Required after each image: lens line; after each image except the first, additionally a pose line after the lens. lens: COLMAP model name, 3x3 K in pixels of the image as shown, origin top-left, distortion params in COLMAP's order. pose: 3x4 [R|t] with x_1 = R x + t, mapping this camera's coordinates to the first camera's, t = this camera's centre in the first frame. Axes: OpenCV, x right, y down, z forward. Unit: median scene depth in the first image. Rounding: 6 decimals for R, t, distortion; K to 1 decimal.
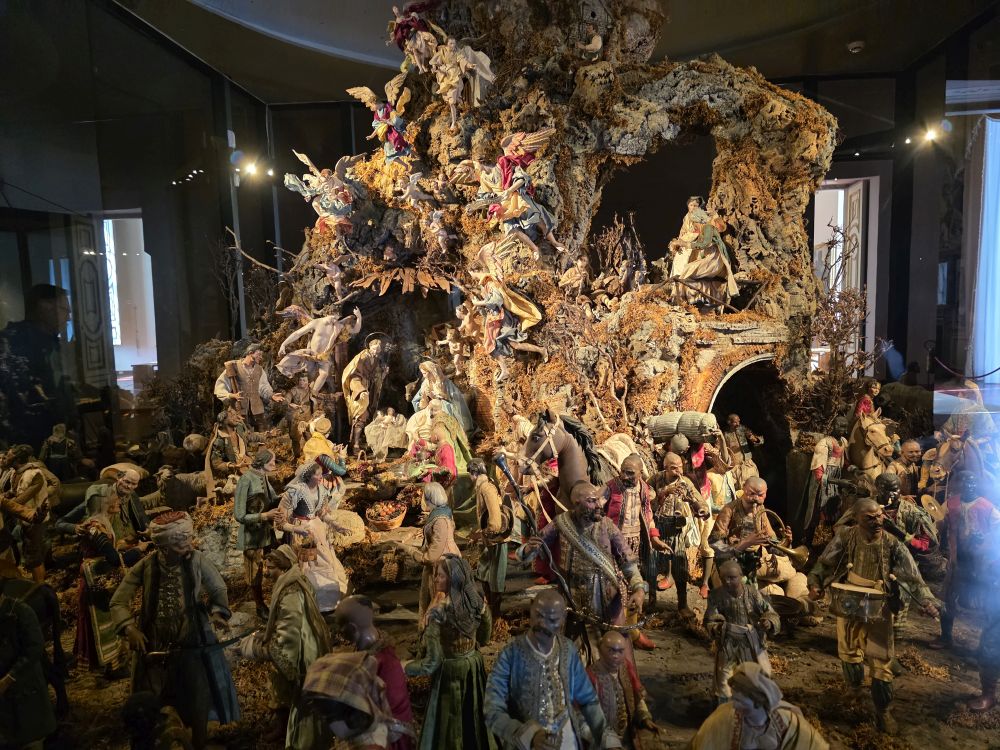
lens RADIAL K [[670.5, 0, 510.7], [0, 670.5, 379.8], [0, 0, 1]] dist [0.029987, -0.032302]
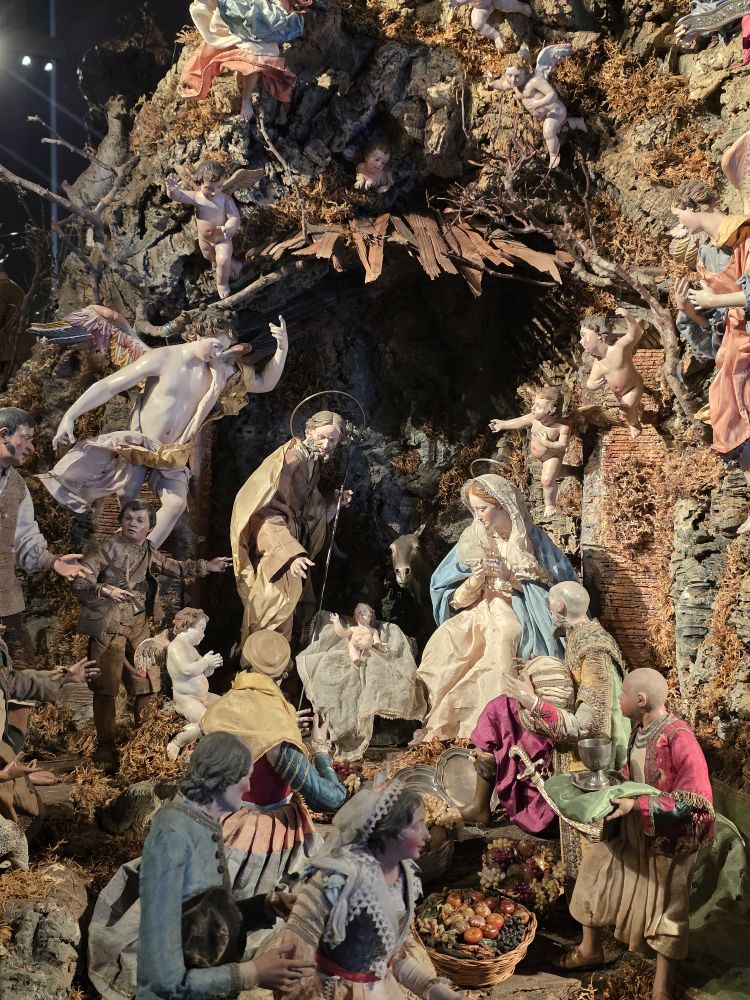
lens RADIAL K [[1430.2, 0, 373.9], [0, 1430.2, 504.2], [0, 0, 1]] dist [0.058643, 0.000000]
pose [[0.996843, 0.026488, 0.074854, -0.234088], [-0.023898, 0.999092, -0.035283, 0.015715], [-0.075721, 0.033383, 0.996570, 0.249591]]
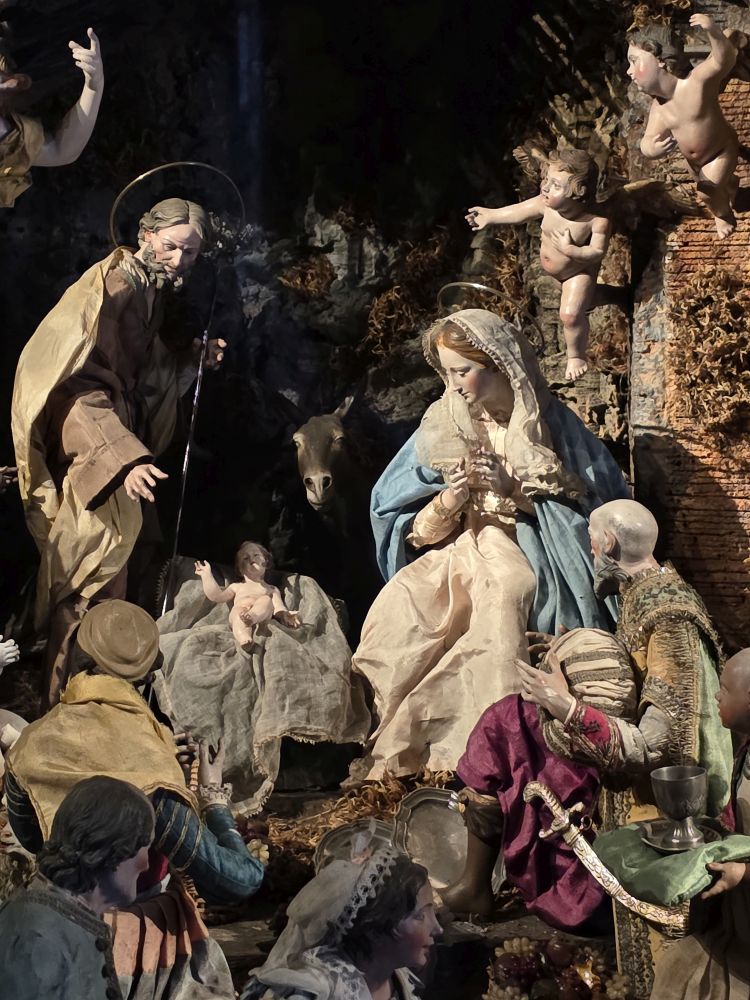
lens RADIAL K [[2901.7, 0, 375.8], [0, 2901.7, 500.5], [0, 0, 1]] dist [0.085272, 0.000000]
pose [[0.988474, -0.005009, 0.151311, -0.276278], [0.000046, 0.999462, 0.032785, 0.000910], [-0.151394, -0.032400, 0.987942, 0.144776]]
